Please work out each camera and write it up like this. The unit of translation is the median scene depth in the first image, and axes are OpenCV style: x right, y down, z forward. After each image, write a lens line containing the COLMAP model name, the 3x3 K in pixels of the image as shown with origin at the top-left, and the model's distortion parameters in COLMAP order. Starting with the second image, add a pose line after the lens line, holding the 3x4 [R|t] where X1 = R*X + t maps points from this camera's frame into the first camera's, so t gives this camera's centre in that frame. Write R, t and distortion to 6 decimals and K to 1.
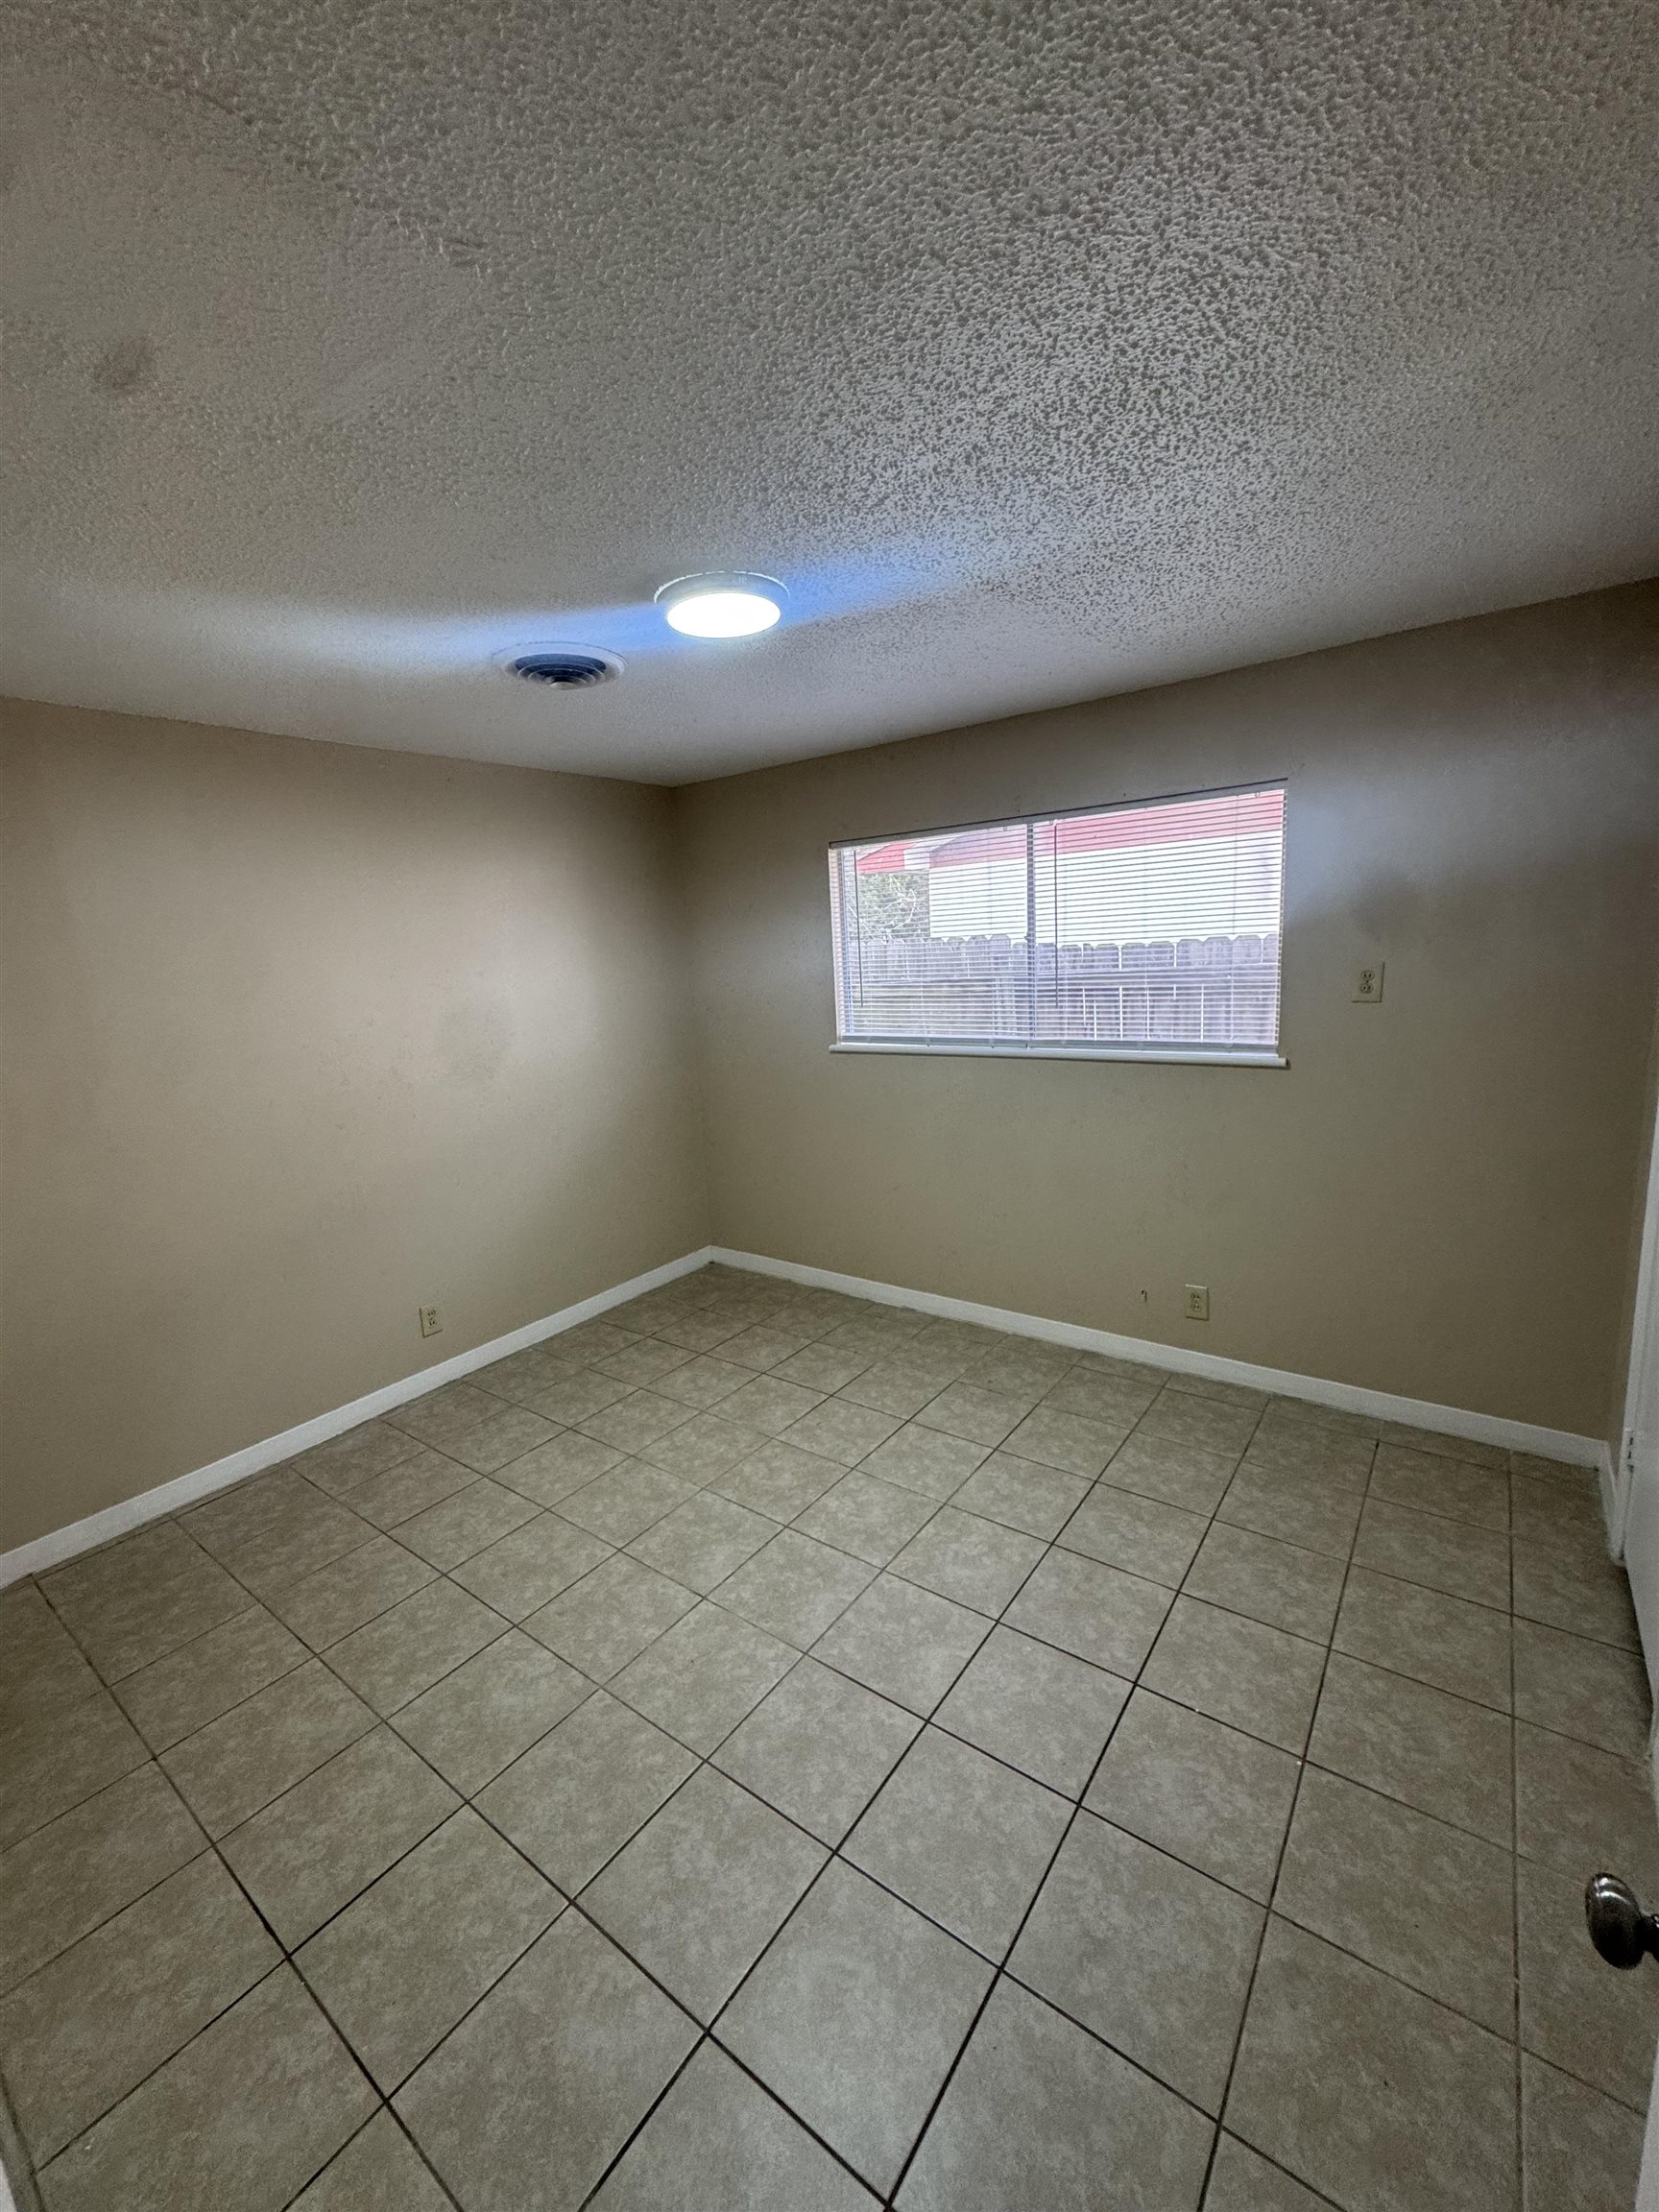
lens RADIAL K [[885.5, 0, 834.7], [0, 885.5, 1106.8], [0, 0, 1]] dist [-0.007030, 0.001201]
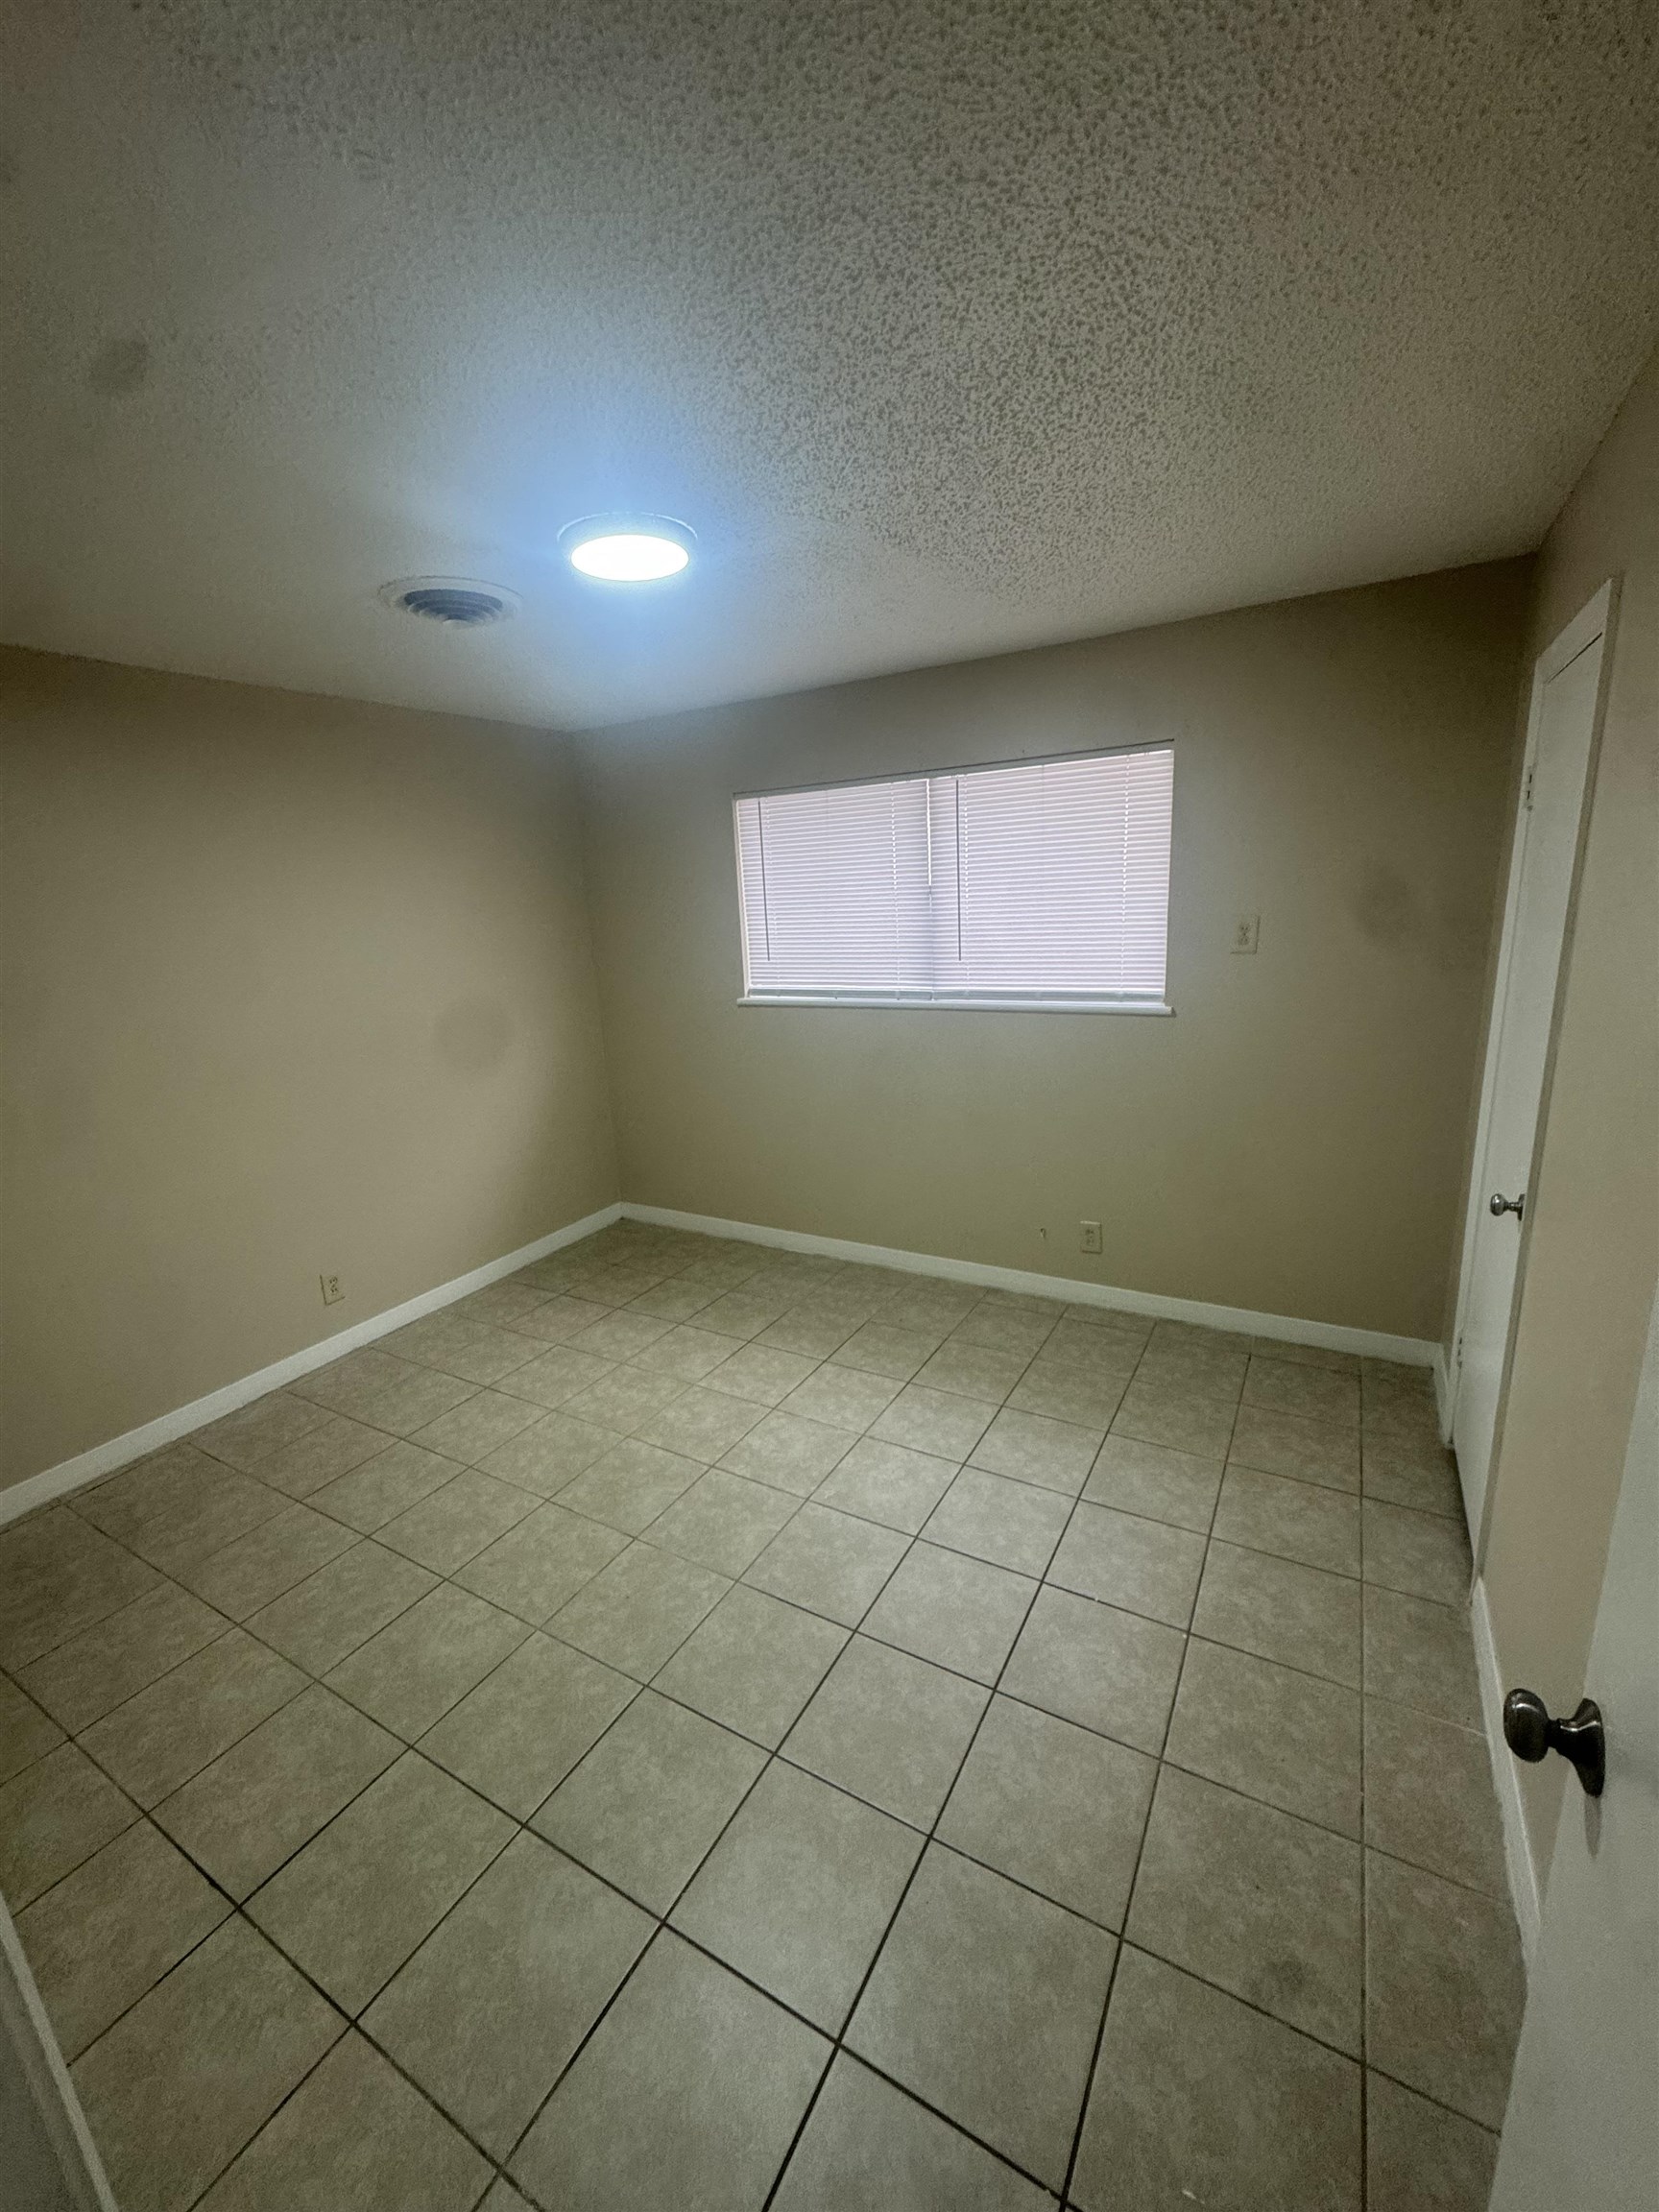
lens RADIAL K [[885.5, 0, 836.1], [0, 885.5, 1107.3], [0, 0, 1]] dist [-0.007030, 0.001201]
pose [[0.993175, -0.022841, 0.114377, -0.028747], [0.016811, 0.998431, 0.053409, 0.003818], [-0.115418, -0.051122, 0.992001, -0.031856]]
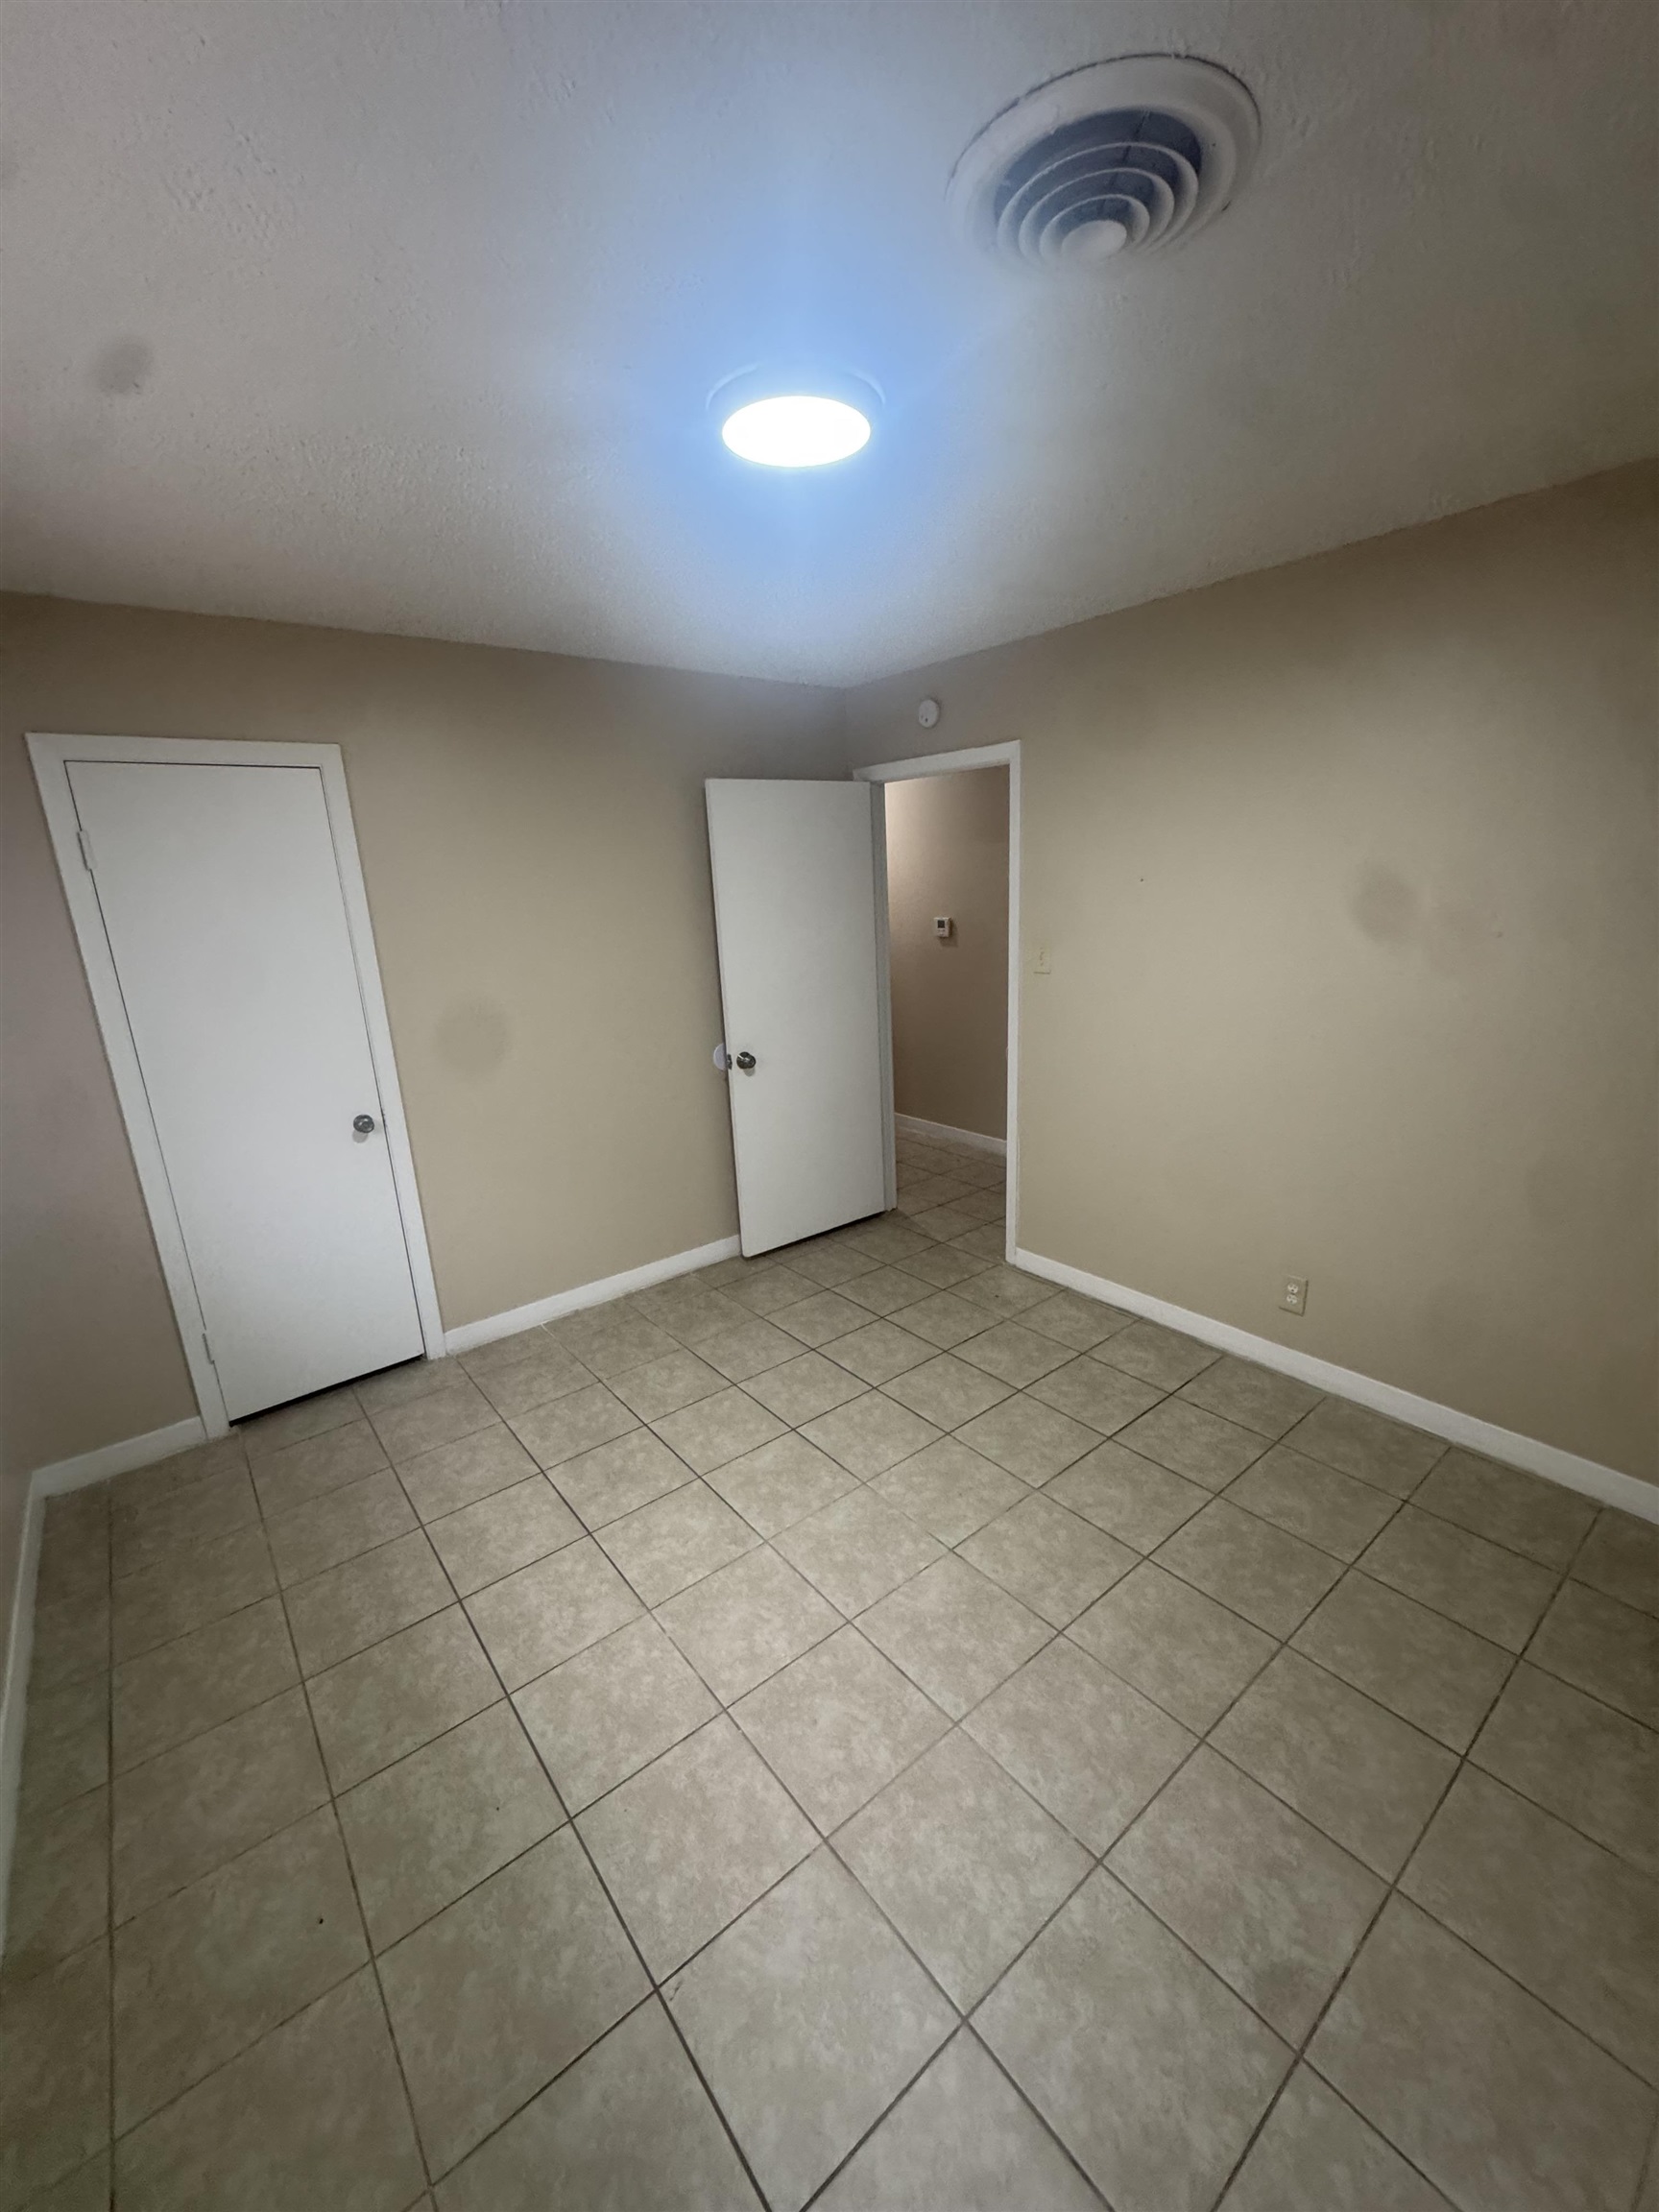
lens RADIAL K [[885.5, 0, 823.5], [0, 885.5, 1105.1], [0, 0, 1]] dist [-0.007030, 0.001201]
pose [[-0.959641, 0.030059, 0.279618, -0.398919], [0.146292, 0.902516, 0.405048, -0.396508], [-0.240184, 0.429607, -0.870488, 2.222723]]
